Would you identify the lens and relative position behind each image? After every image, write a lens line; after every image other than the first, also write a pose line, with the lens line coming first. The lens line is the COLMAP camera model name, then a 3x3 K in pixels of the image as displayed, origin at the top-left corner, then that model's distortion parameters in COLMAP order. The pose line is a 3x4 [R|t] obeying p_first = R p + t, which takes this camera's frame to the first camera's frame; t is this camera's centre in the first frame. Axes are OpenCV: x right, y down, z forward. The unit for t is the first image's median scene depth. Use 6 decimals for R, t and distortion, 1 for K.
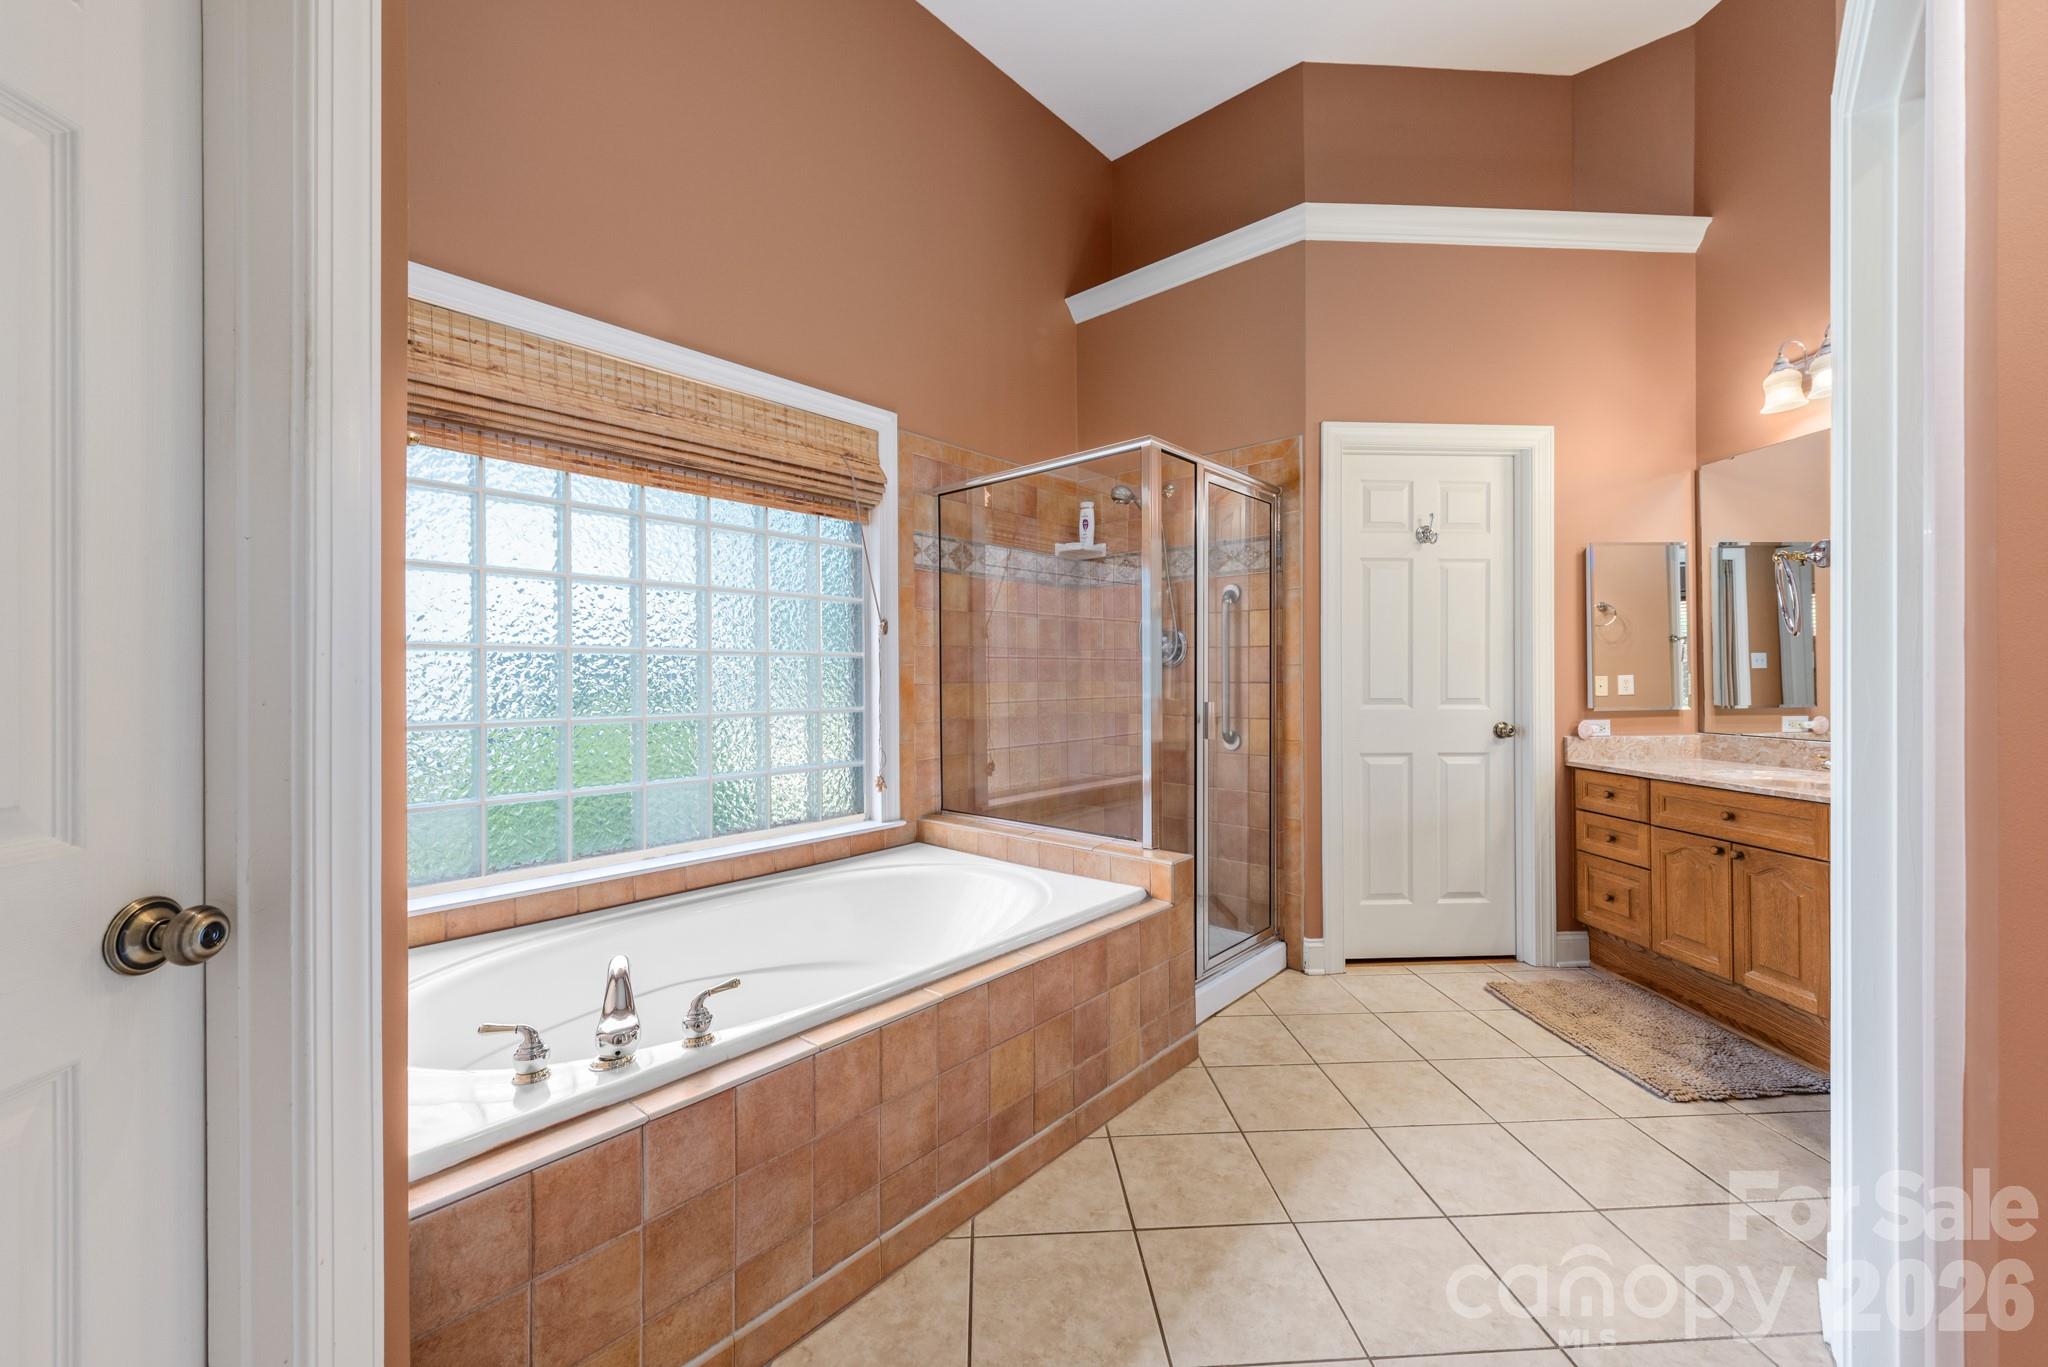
lens RADIAL K [[800.2, 0, 1033.8], [0, 800.2, 676.3], [0, 0, 1]] dist [0.007743, -0.000398]
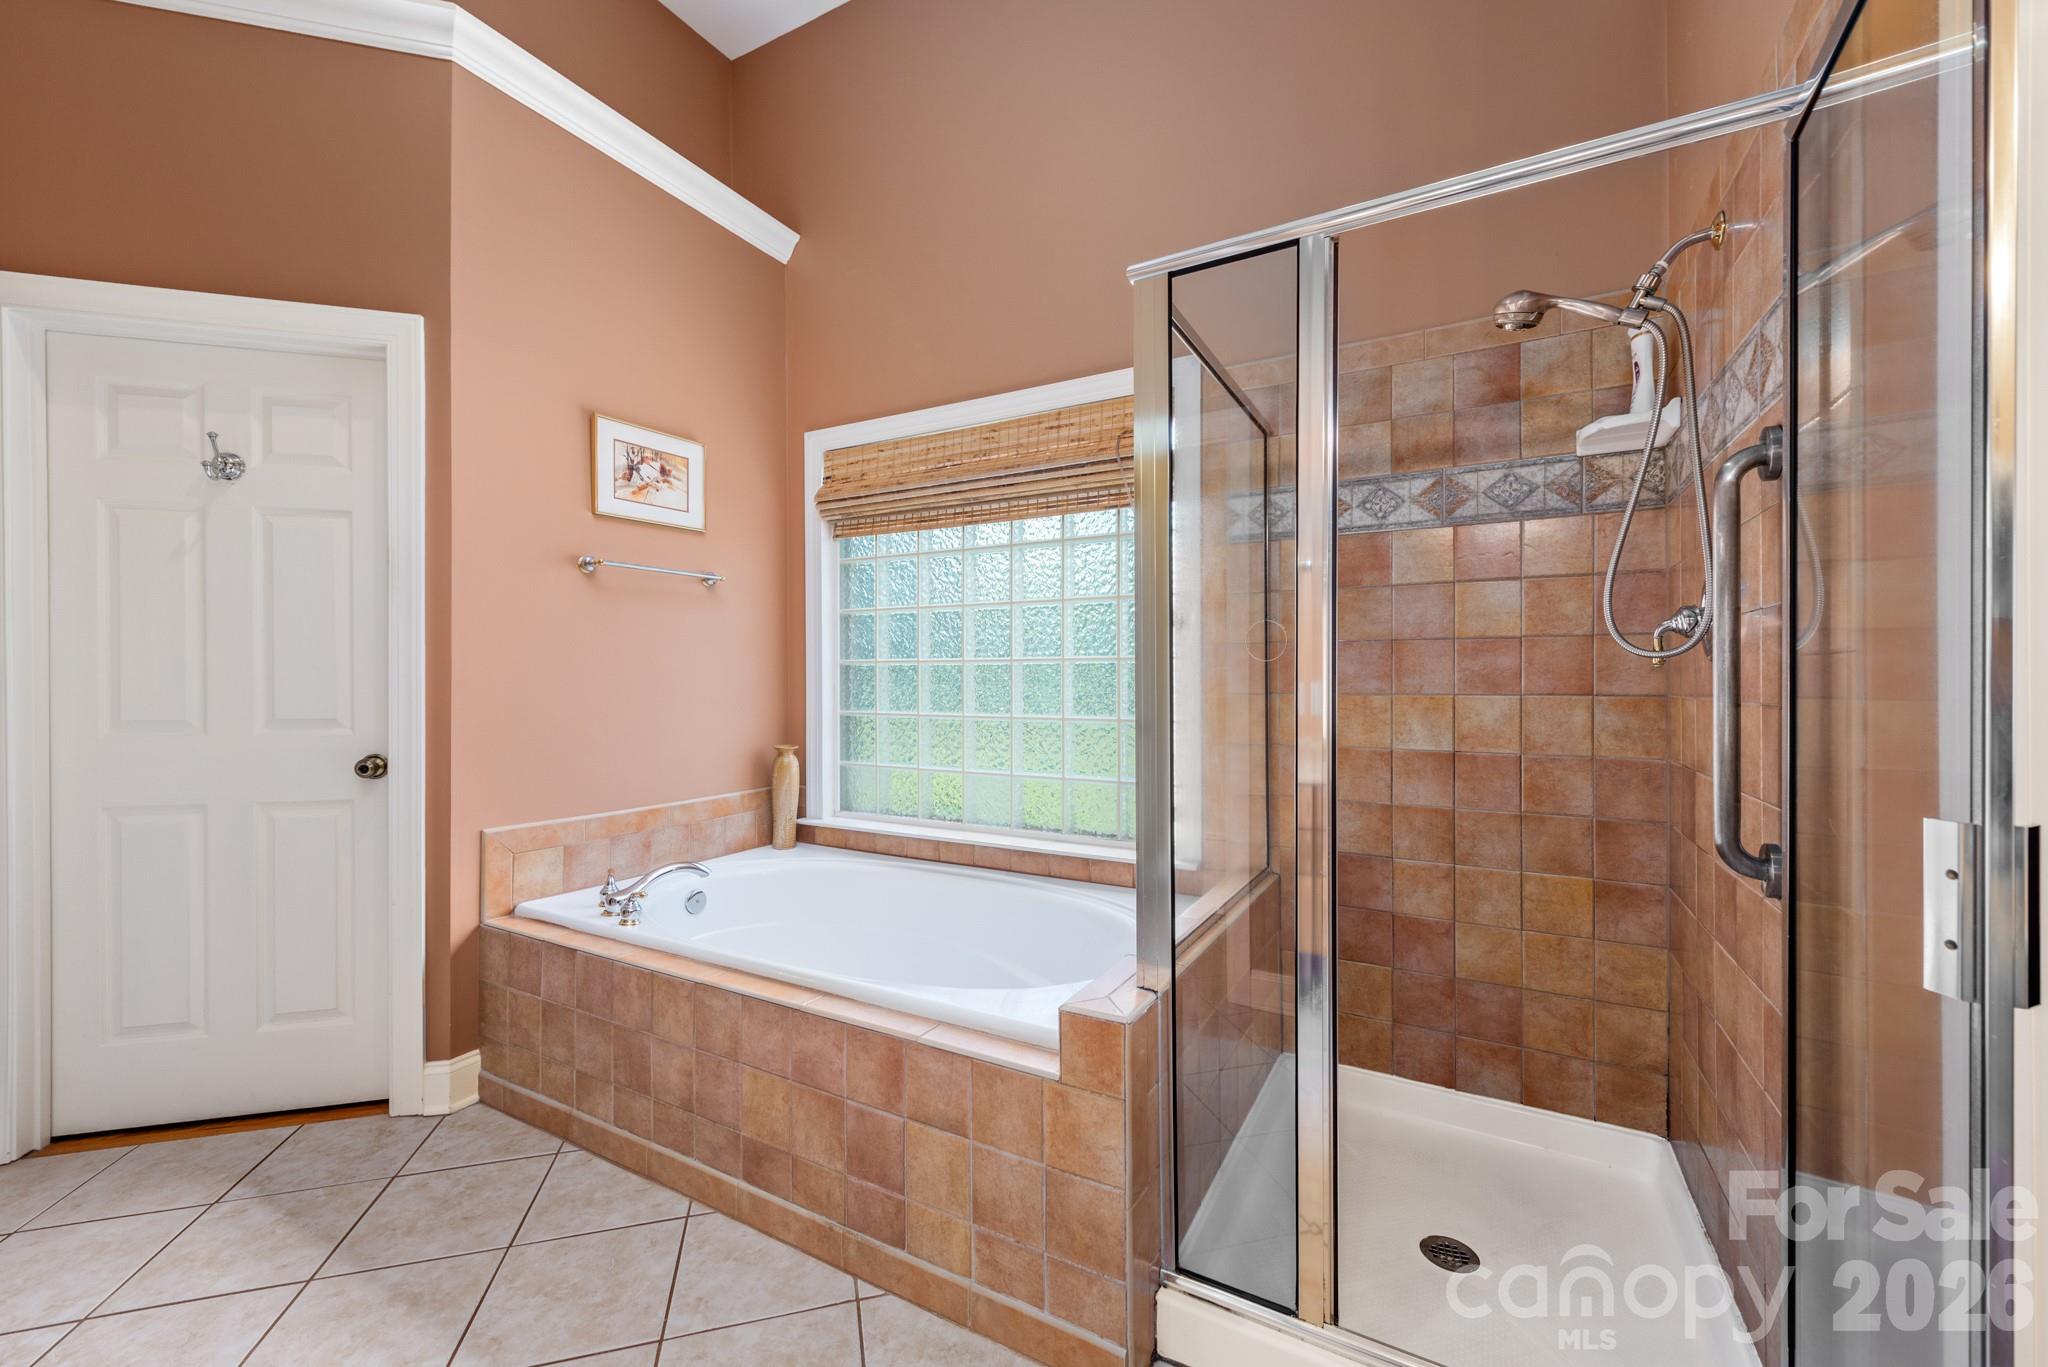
lens RADIAL K [[800.2, 0, 1033.8], [0, 800.2, 676.3], [0, 0, 1]] dist [0.007743, -0.000398]
pose [[0.215471, -0.000001, -0.976510, 0.858692], [-0.000744, 1.000000, -0.000165, -0.008806], [0.976510, 0.000762, 0.215470, 0.992941]]
